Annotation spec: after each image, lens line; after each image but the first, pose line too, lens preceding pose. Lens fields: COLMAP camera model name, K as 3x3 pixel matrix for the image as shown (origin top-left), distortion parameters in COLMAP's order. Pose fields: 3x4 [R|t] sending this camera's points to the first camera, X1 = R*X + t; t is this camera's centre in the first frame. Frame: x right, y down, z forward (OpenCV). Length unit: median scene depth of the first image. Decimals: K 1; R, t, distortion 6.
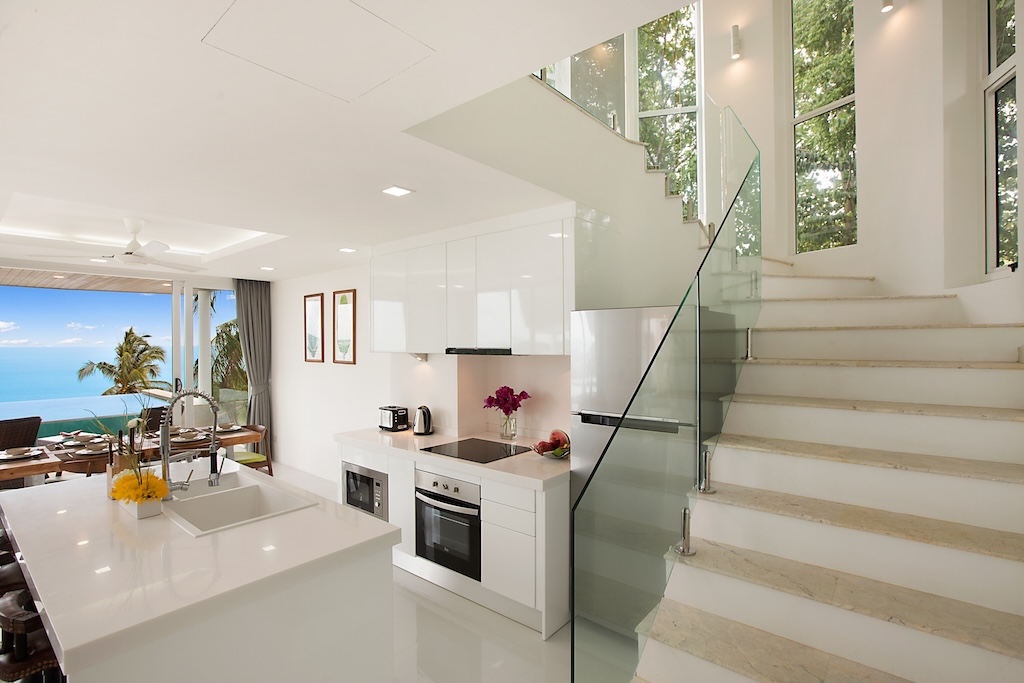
lens RADIAL K [[491.5, 0, 505.2], [0, 491.5, 345.1], [0, 0, 1]] dist [-0.018340, 0.002937]
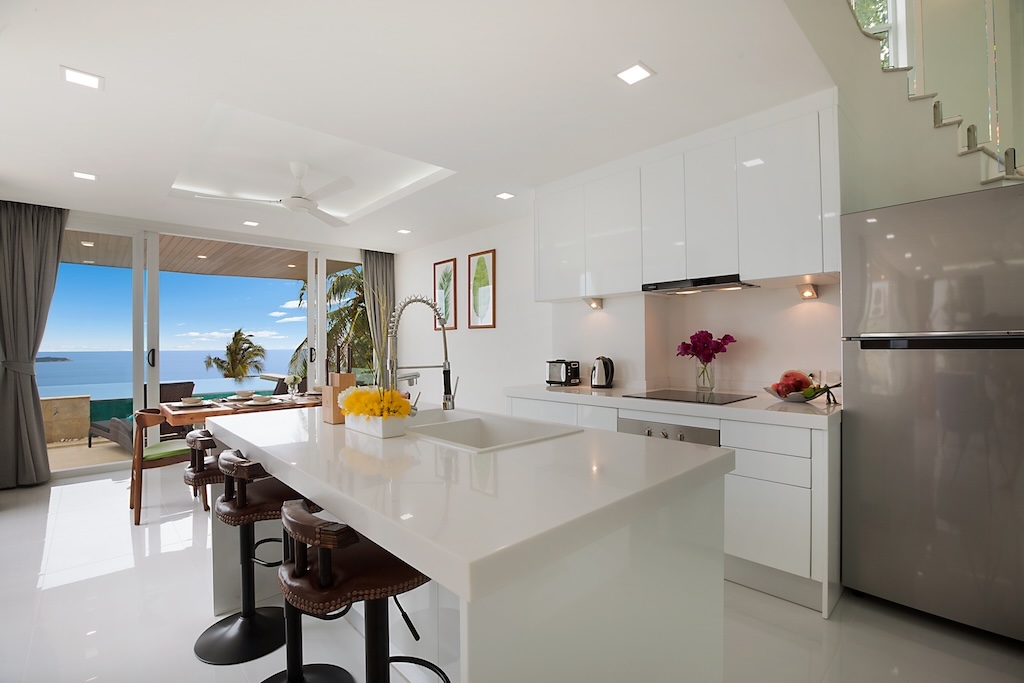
lens RADIAL K [[472.8, 0, 515.1], [0, 472.8, 347.7], [0, 0, 1]] dist [-0.055780, -0.000187]
pose [[0.994119, -0.003238, -0.108246, -0.221760], [0.003453, 0.999992, 0.001801, 0.101516], [0.108240, -0.002164, 0.994122, 0.119671]]
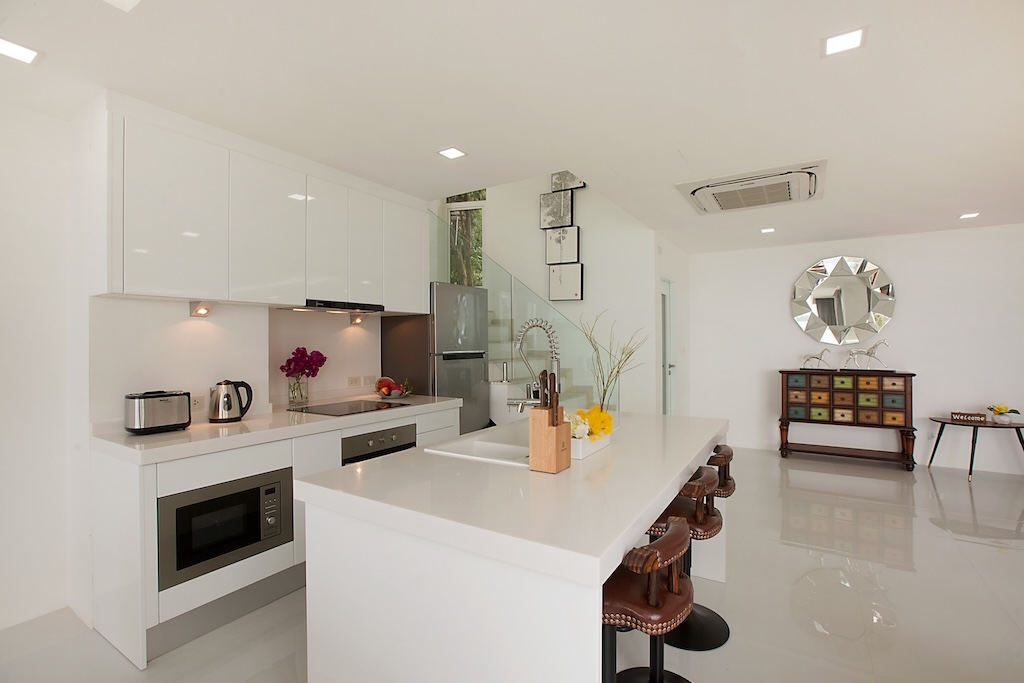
lens RADIAL K [[472.8, 0, 509.1], [0, 472.8, 340.5], [0, 0, 1]] dist [-0.055780, -0.000187]
pose [[-0.136921, 0.007468, 0.990554, -0.824371], [0.008424, 0.999944, -0.006374, 0.073398], [-0.990546, 0.007472, -0.136976, 0.662892]]
